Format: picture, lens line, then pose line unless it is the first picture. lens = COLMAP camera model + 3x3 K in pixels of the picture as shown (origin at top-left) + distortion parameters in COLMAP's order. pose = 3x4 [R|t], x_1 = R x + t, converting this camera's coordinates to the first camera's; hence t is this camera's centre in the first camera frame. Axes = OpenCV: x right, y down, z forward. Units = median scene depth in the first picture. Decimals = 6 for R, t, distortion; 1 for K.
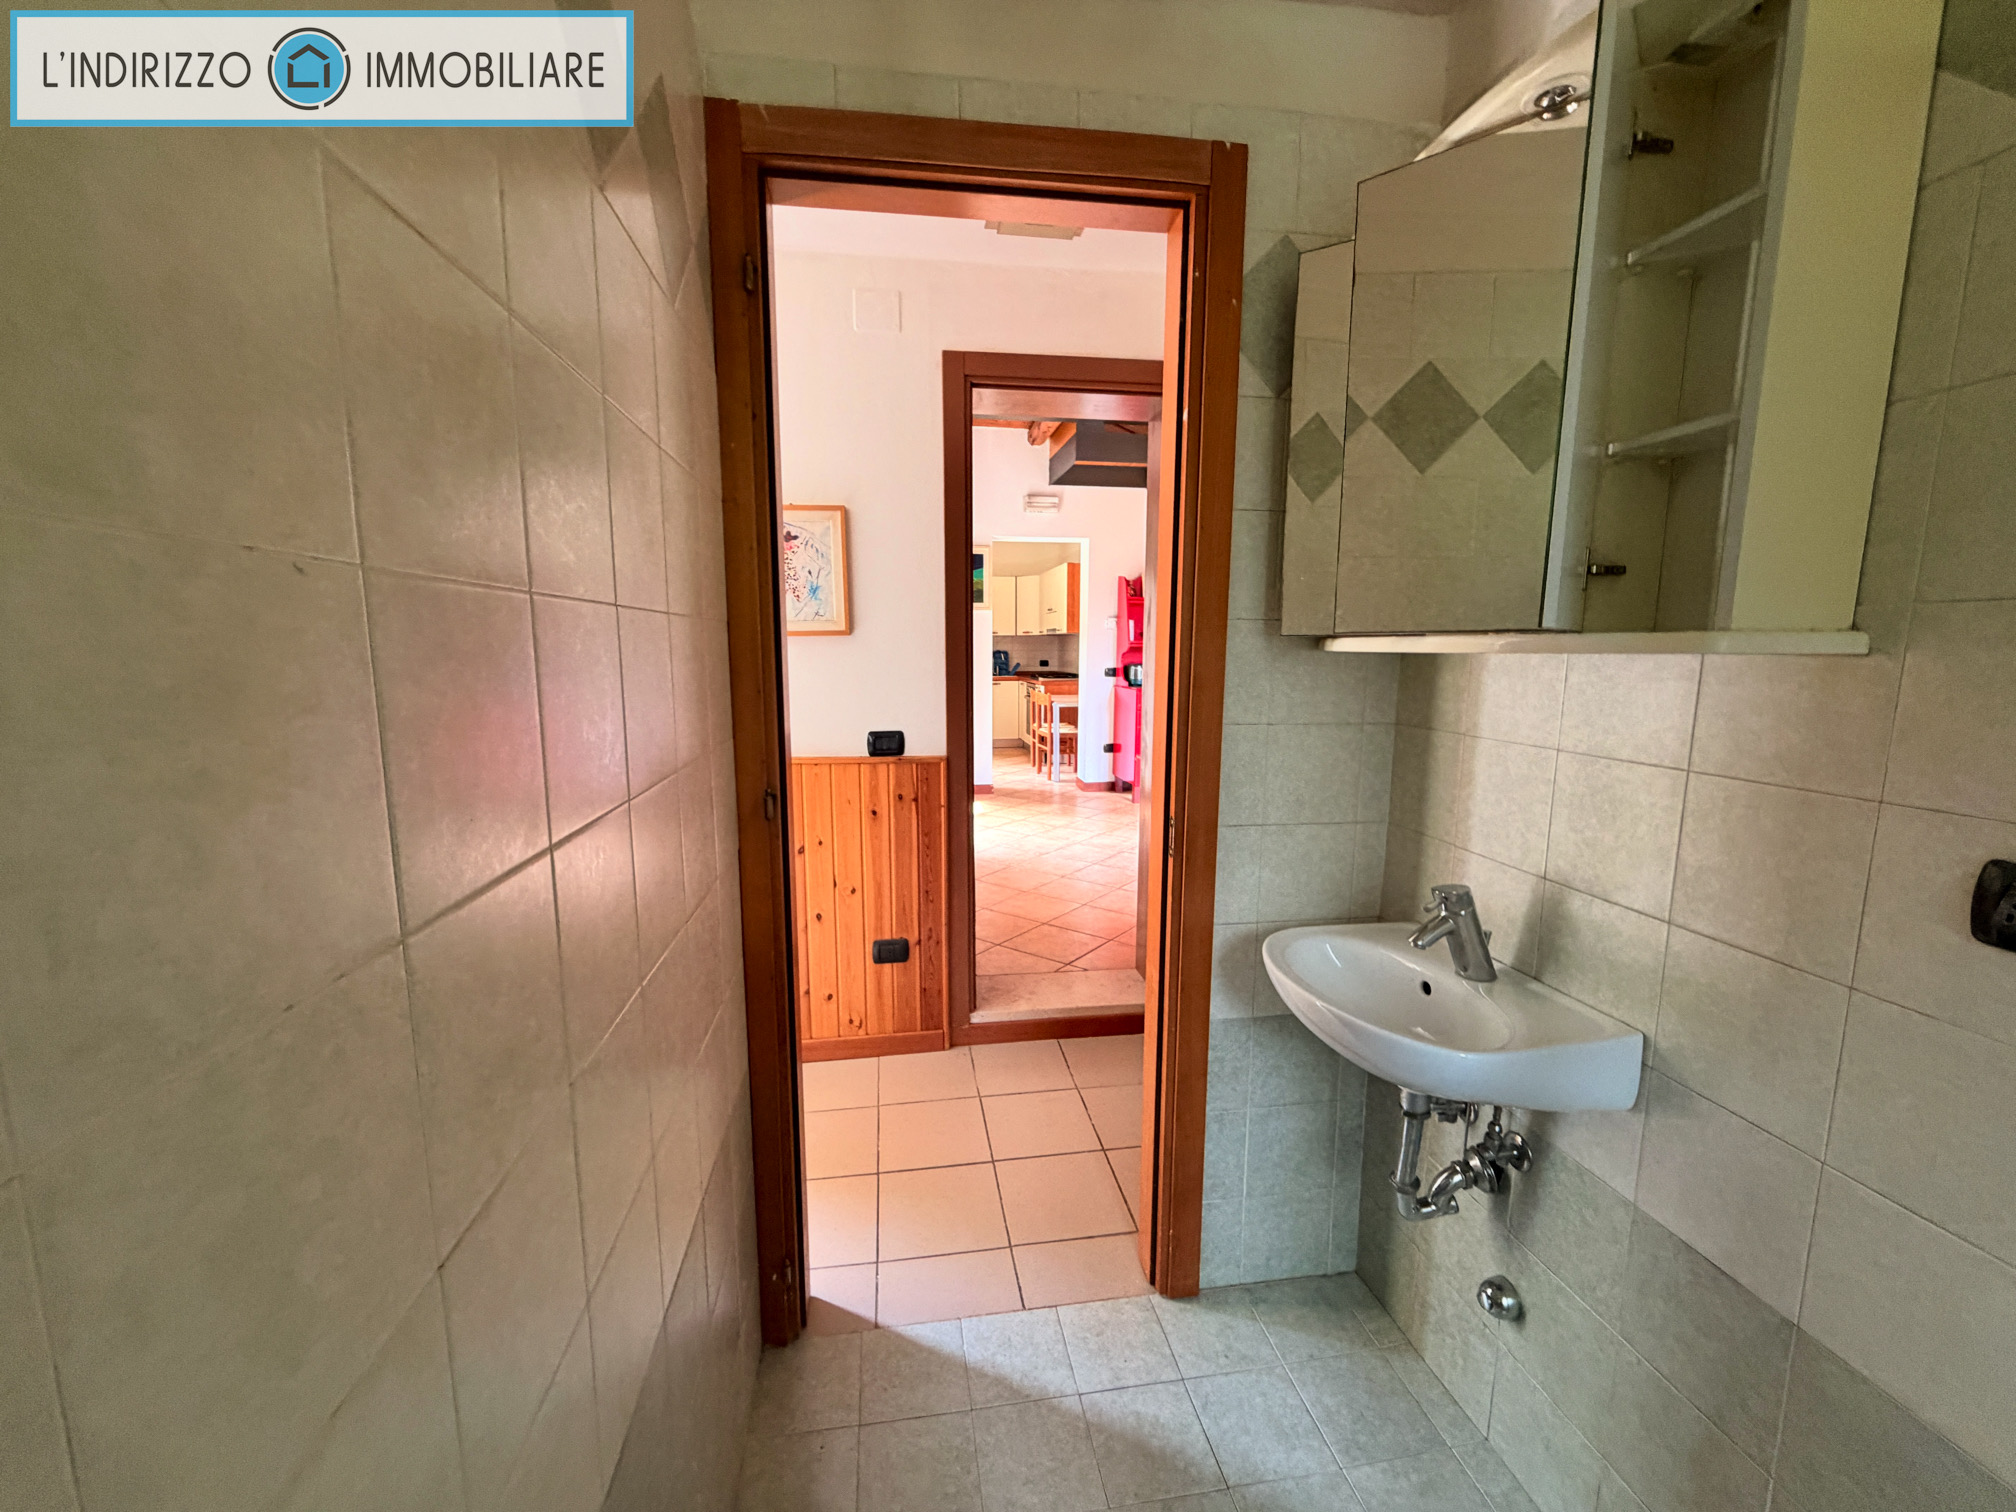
lens RADIAL K [[805.7, 0, 1004.0], [0, 805.7, 759.0], [0, 0, 1]] dist [-0.000631, 0.001013]
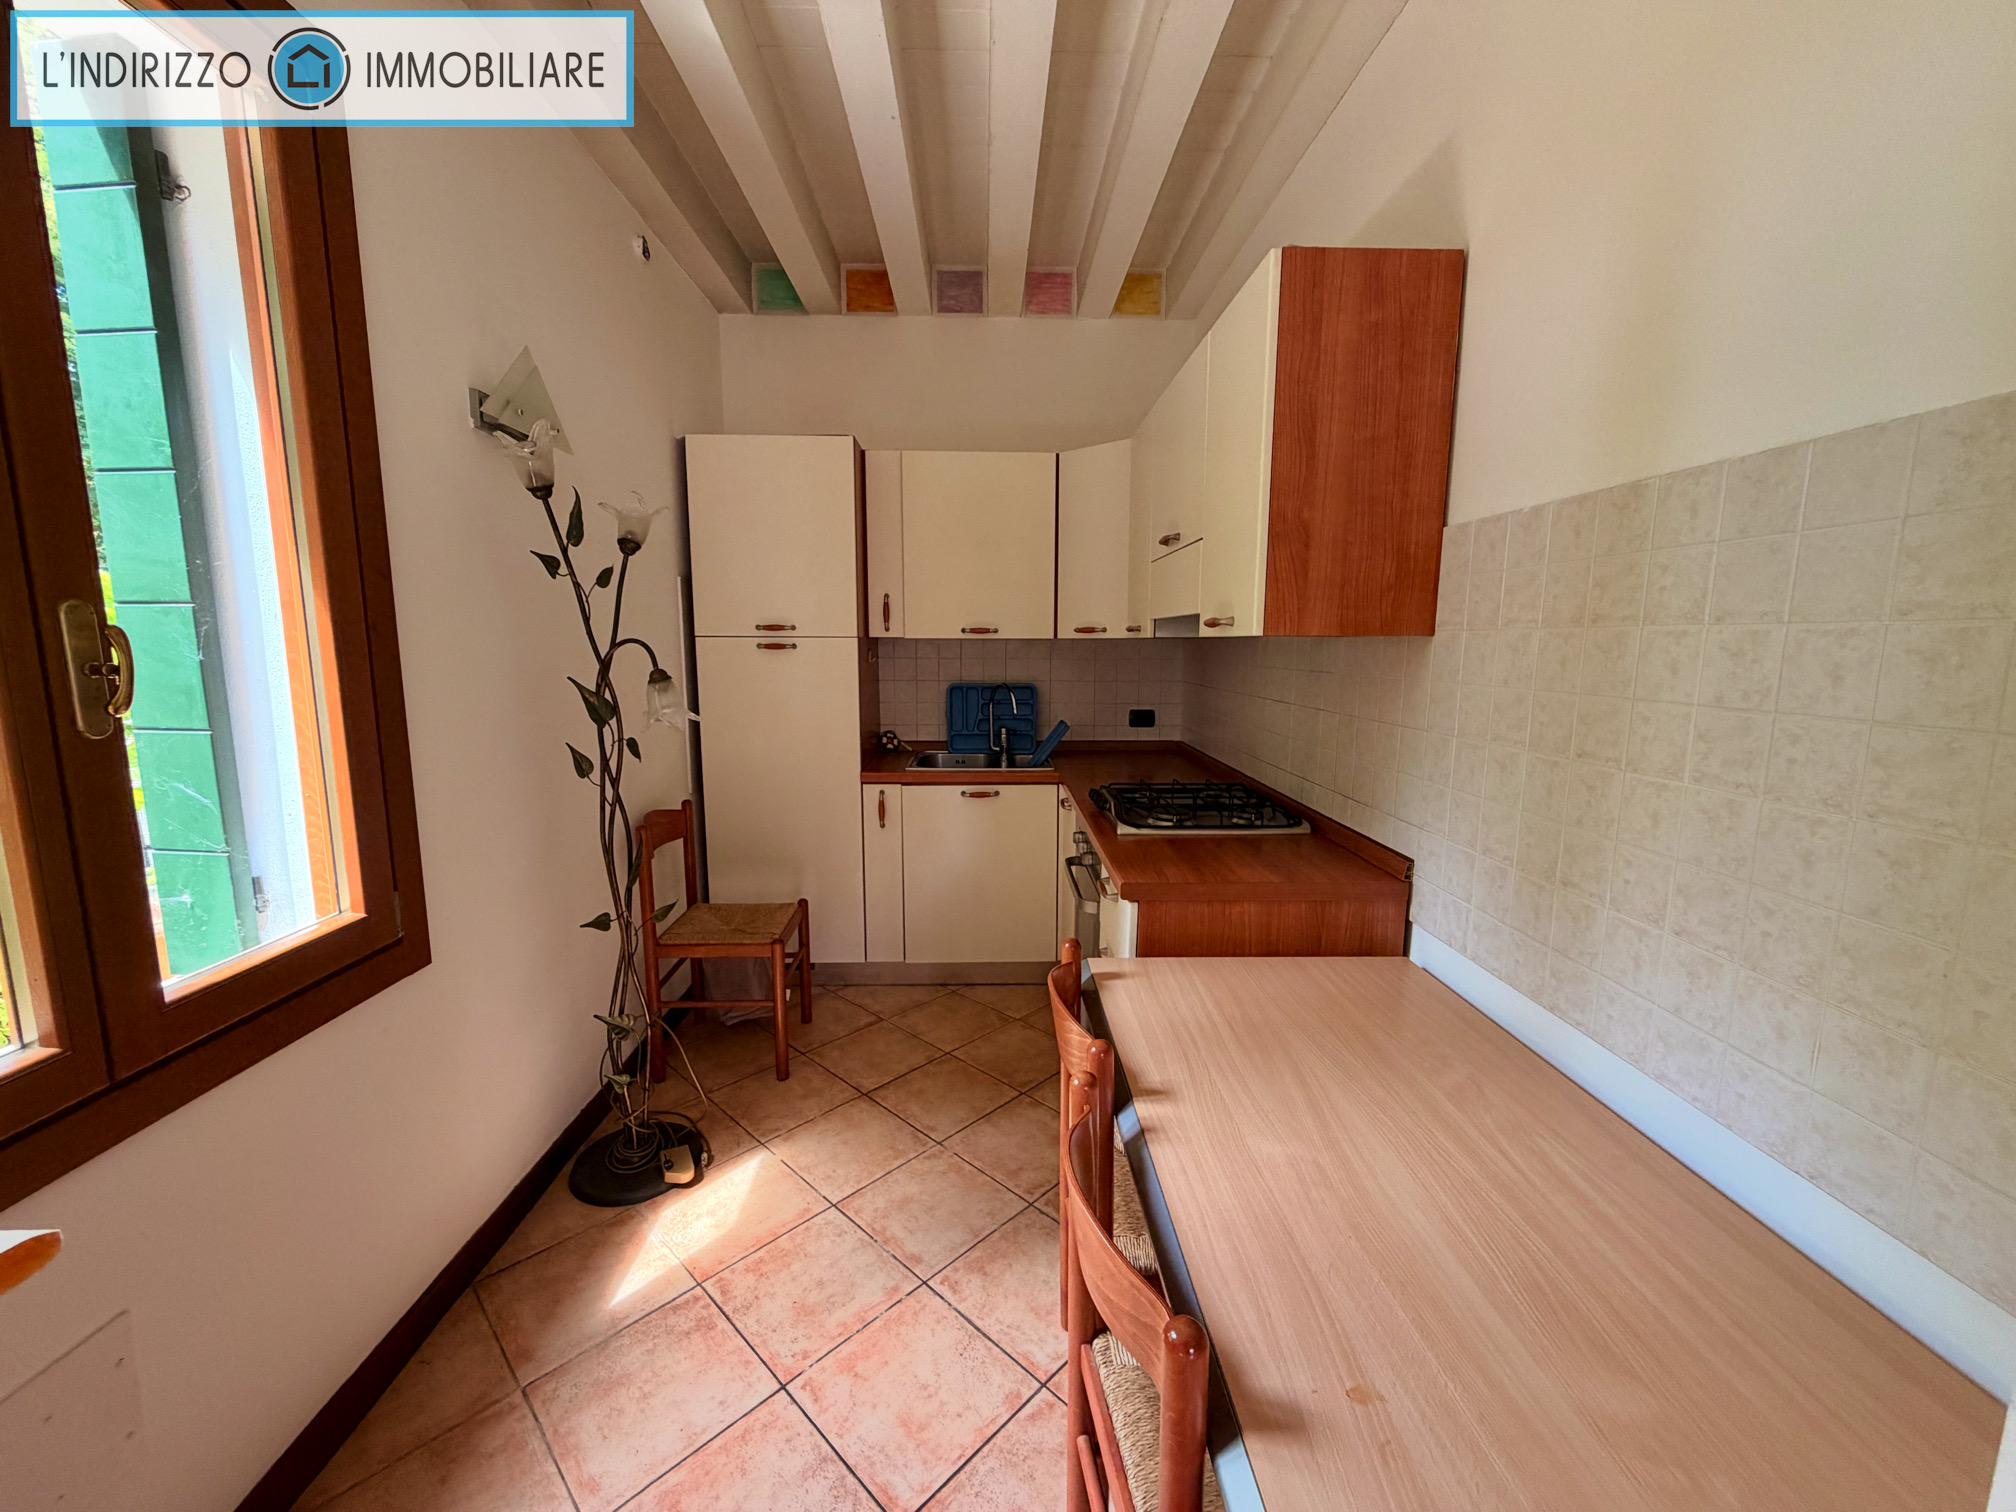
lens RADIAL K [[805.7, 0, 1007.0], [0, 805.7, 759.0], [0, 0, 1]] dist [-0.000631, 0.001013]
pose [[0.992947, 0.022162, -0.116469, 0.047276], [-0.021172, 0.999728, 0.009733, -0.149683], [0.116653, -0.007198, 0.993147, 0.940640]]
